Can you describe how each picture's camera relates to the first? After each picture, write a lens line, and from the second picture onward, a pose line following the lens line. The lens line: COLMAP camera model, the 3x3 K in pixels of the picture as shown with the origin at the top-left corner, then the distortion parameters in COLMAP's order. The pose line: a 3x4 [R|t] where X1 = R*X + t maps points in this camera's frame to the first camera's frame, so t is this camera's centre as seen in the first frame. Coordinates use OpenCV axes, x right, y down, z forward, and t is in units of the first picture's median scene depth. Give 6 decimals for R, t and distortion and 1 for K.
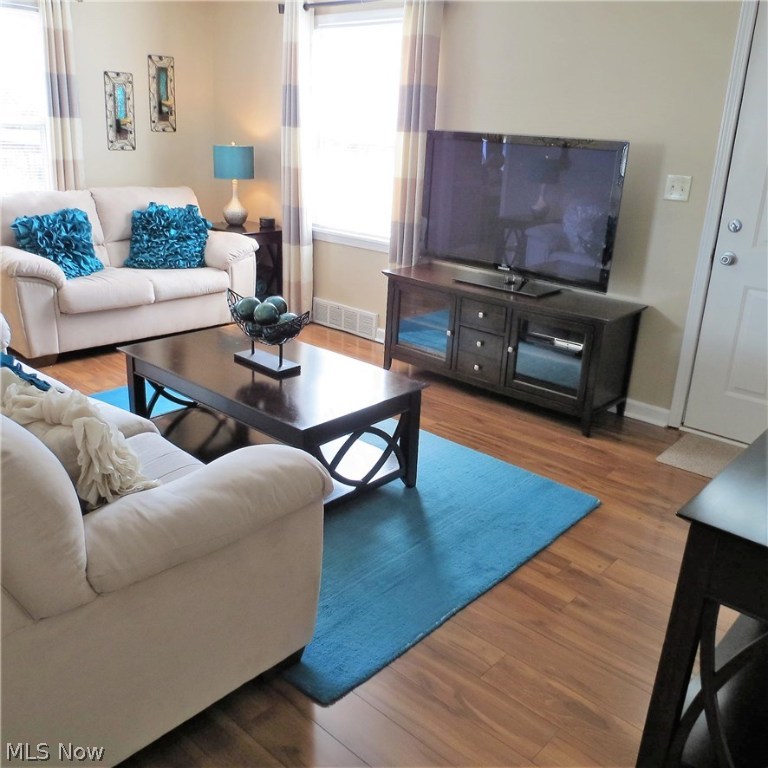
lens RADIAL K [[727.4, 0, 384.0], [0, 727.4, 384.0], [0, 0, 1]] dist [-0.031865, 0.001674]
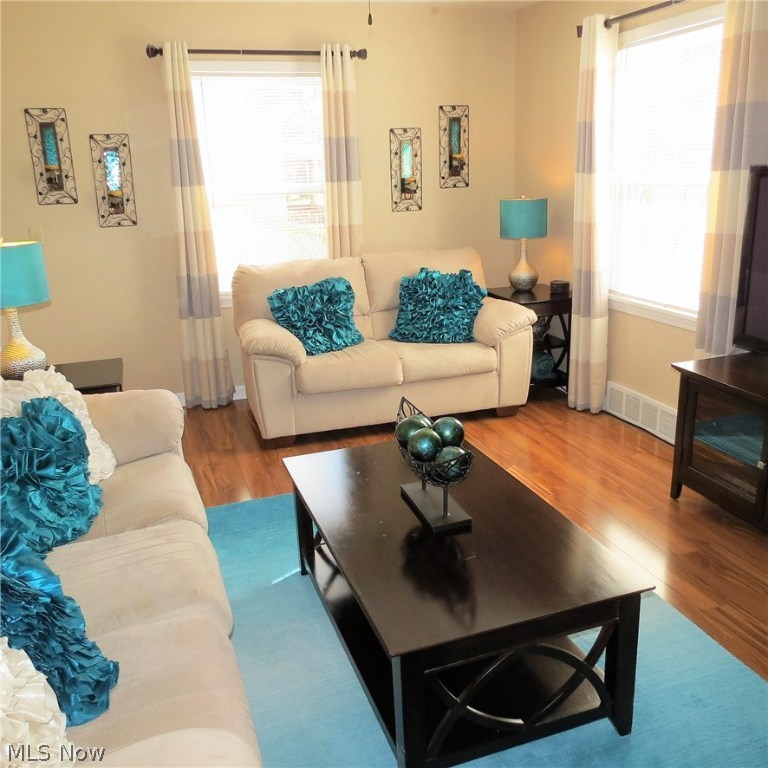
lens RADIAL K [[727.4, 0, 384.0], [0, 727.4, 384.0], [0, 0, 1]] dist [-0.031865, 0.001674]
pose [[0.867587, 0.059850, -0.493670, 0.090849], [-0.086533, 0.995755, -0.031354, -0.076285], [0.489698, 0.069921, 0.869084, 0.206101]]
